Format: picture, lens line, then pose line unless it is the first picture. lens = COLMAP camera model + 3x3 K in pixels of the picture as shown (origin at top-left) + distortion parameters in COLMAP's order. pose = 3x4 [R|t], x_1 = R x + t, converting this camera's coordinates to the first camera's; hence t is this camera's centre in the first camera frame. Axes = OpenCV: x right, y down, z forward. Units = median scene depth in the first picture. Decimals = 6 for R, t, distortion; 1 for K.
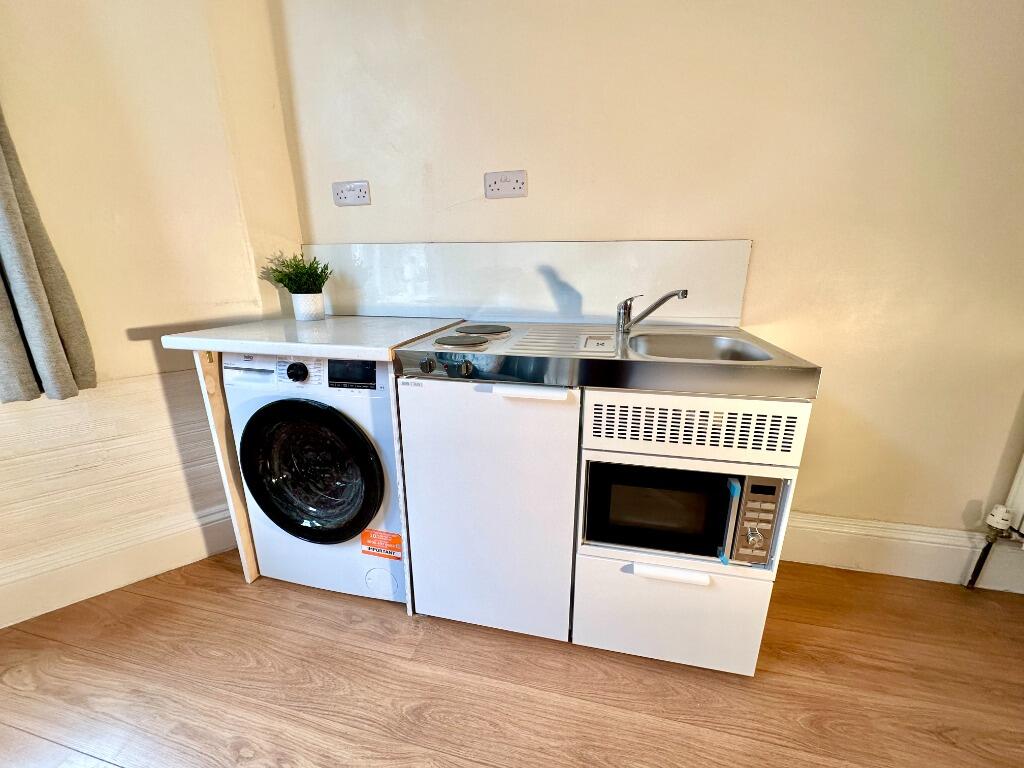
lens RADIAL K [[407.1, 0, 513.5], [0, 407.1, 383.7], [0, 0, 1]] dist [-0.002966, 0.000277]
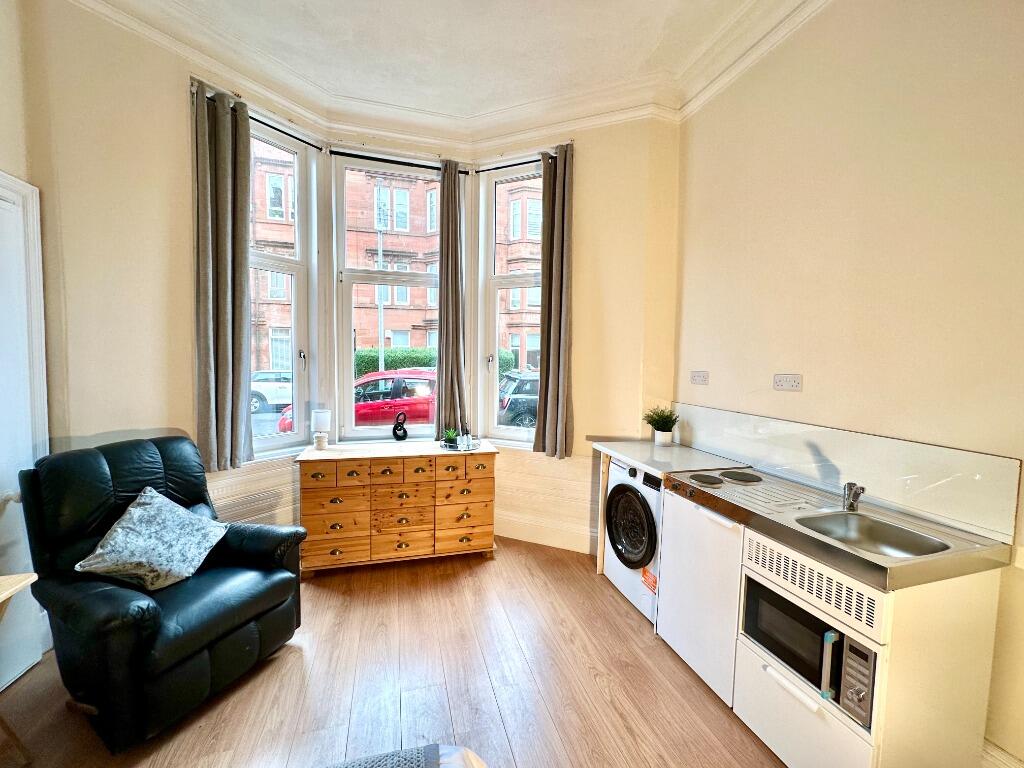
lens RADIAL K [[407.1, 0, 511.7], [0, 407.1, 381.8], [0, 0, 1]] dist [-0.002966, 0.000277]
pose [[0.495749, 0.064216, -0.866089, 0.905820], [-0.268925, 0.959597, -0.082783, -0.132538], [0.825780, 0.273952, 0.492988, -0.635433]]
